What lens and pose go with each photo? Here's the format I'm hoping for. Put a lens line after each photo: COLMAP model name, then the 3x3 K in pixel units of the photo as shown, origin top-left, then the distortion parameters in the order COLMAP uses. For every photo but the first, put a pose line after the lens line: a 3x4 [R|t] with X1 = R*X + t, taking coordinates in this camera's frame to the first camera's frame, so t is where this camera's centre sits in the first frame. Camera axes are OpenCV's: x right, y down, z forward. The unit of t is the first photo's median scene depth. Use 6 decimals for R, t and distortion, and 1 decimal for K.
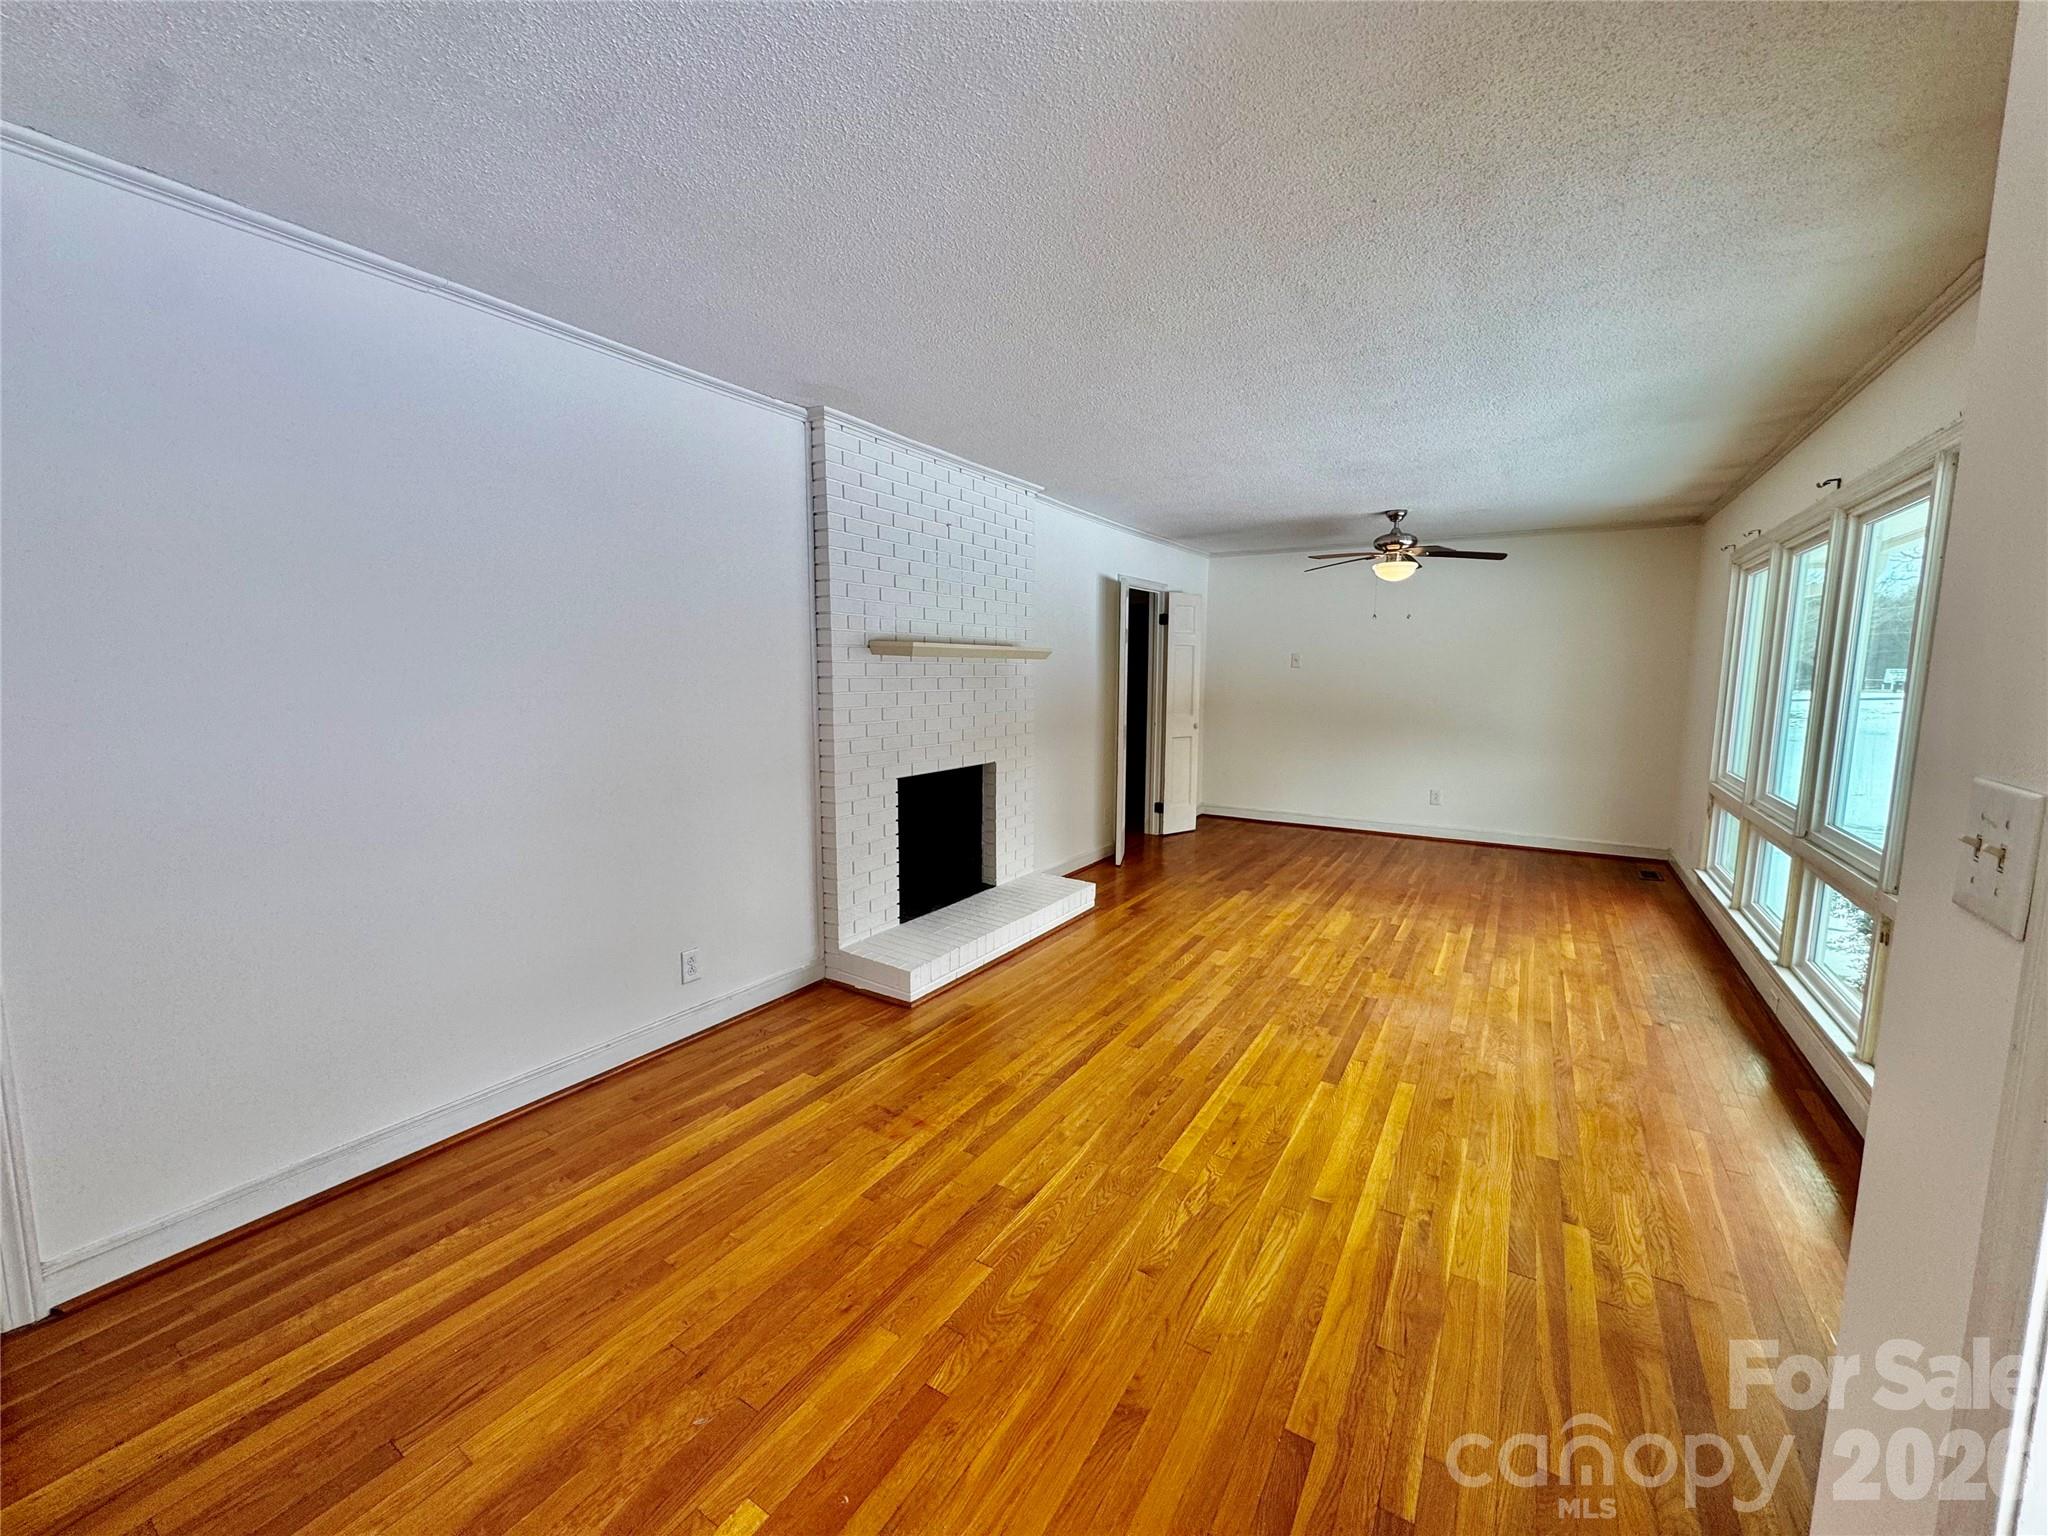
lens RADIAL K [[816.7, 0, 1013.5], [0, 816.7, 764.8], [0, 0, 1]] dist [-0.003113, 0.001770]
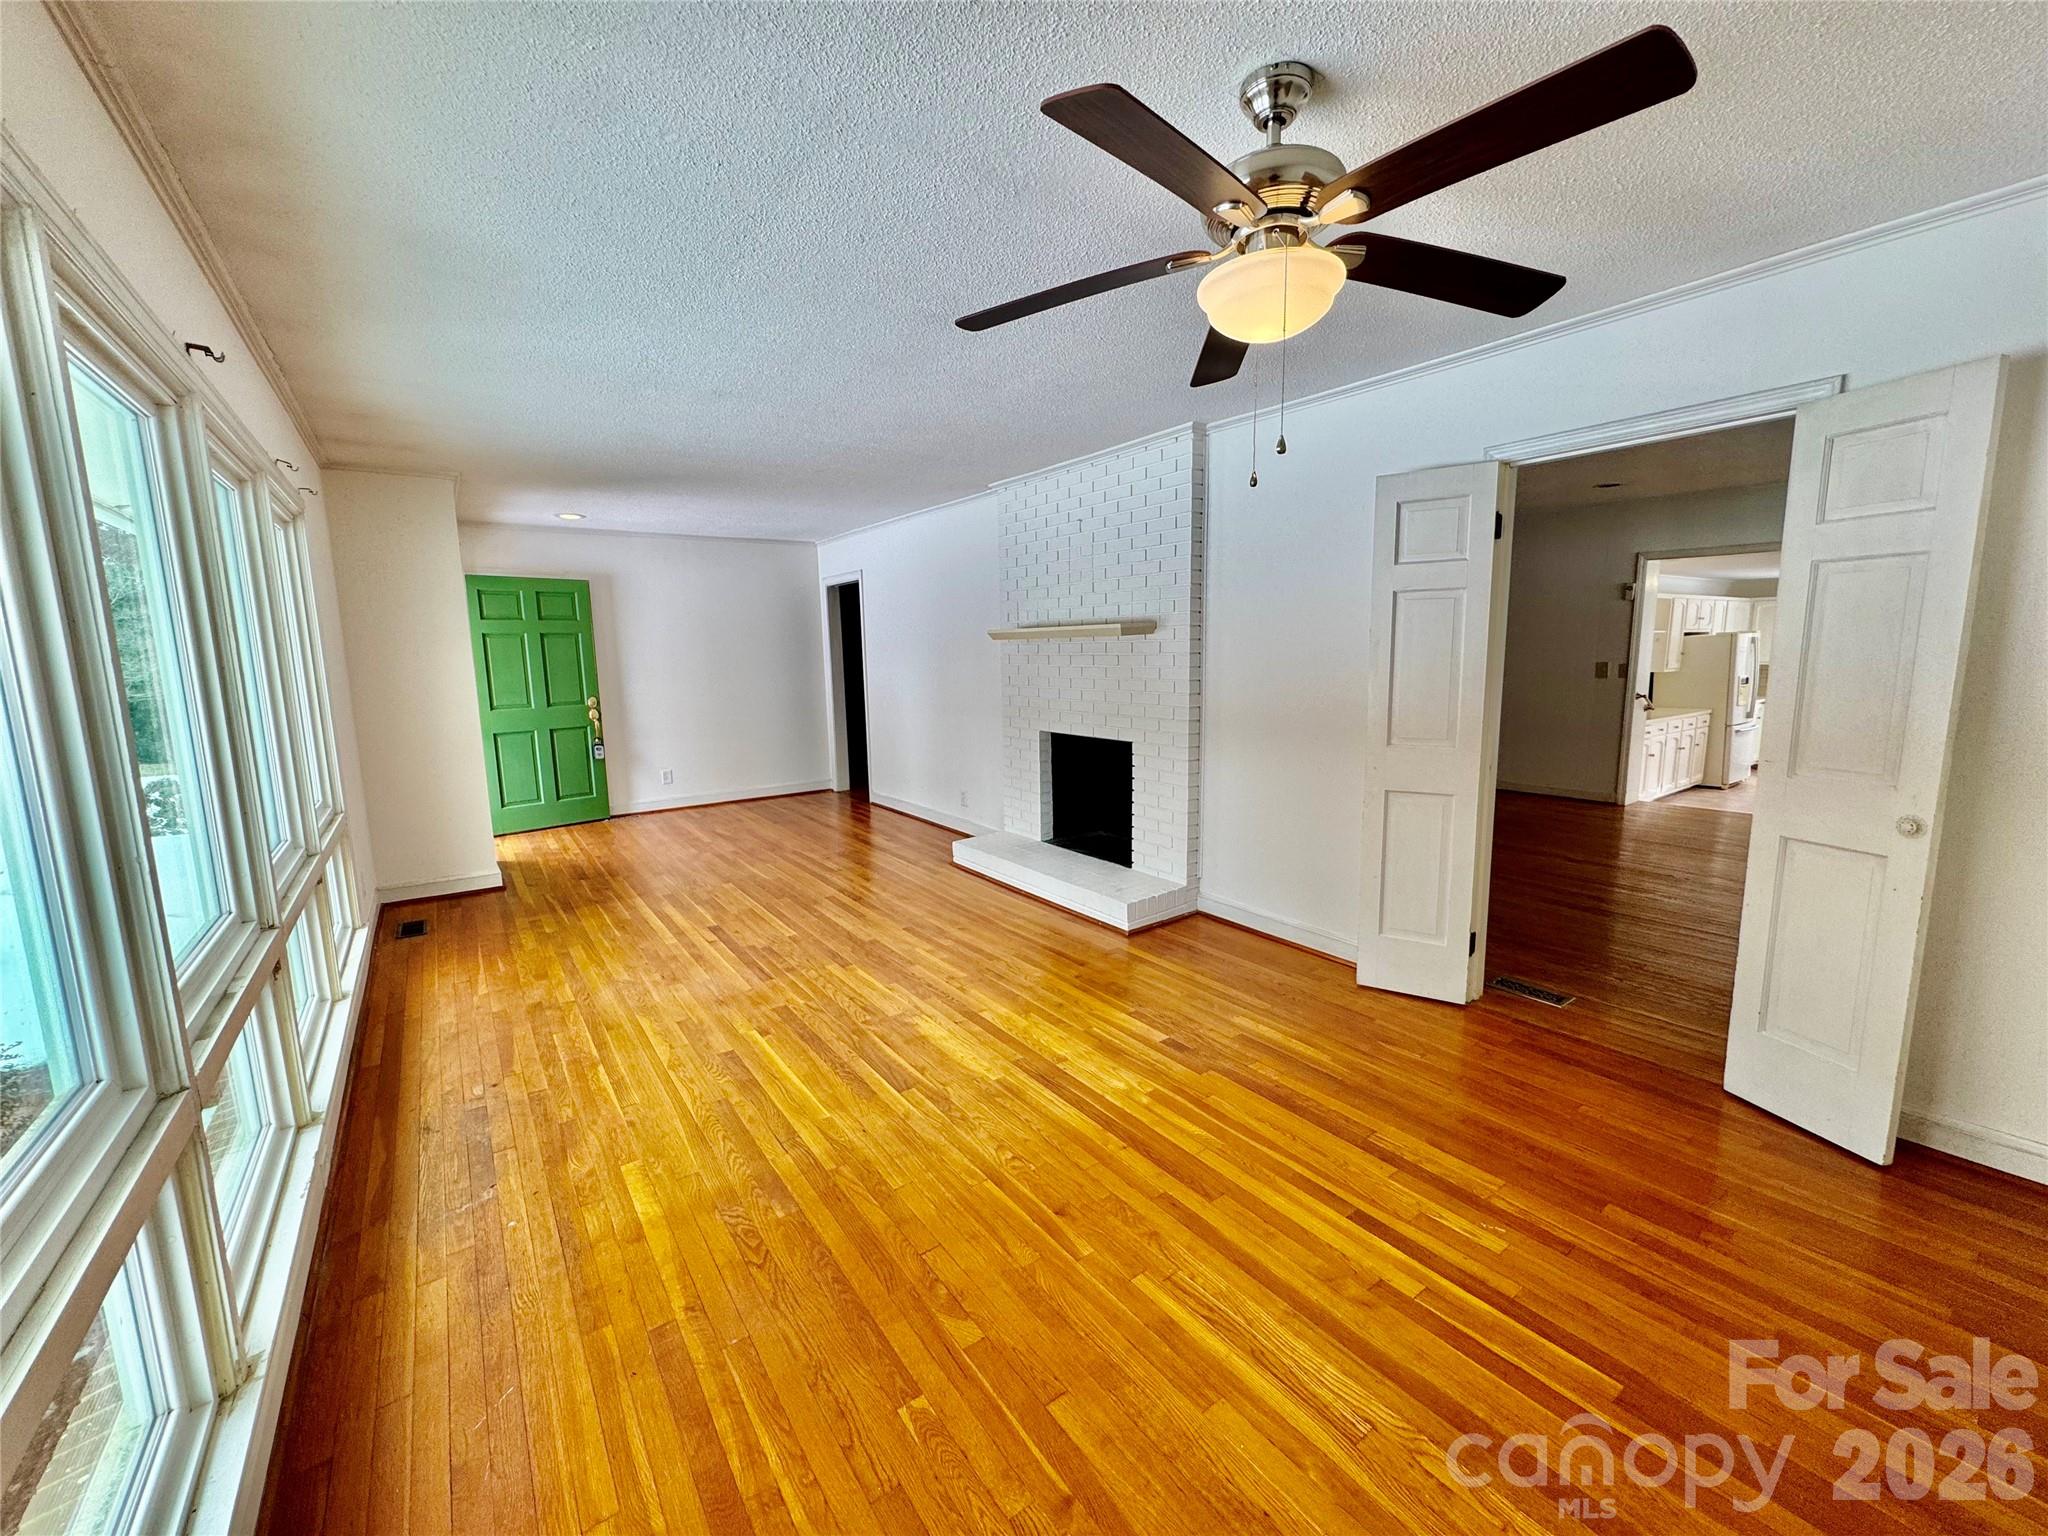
lens RADIAL K [[816.7, 0, 1040.1], [0, 816.7, 783.1], [0, 0, 1]] dist [-0.003113, 0.001770]
pose [[-0.361392, 0.154941, -0.919450, 1.059877], [-0.093775, 0.975057, 0.201170, -0.163729], [0.927686, 0.158923, -0.337849, 1.415399]]
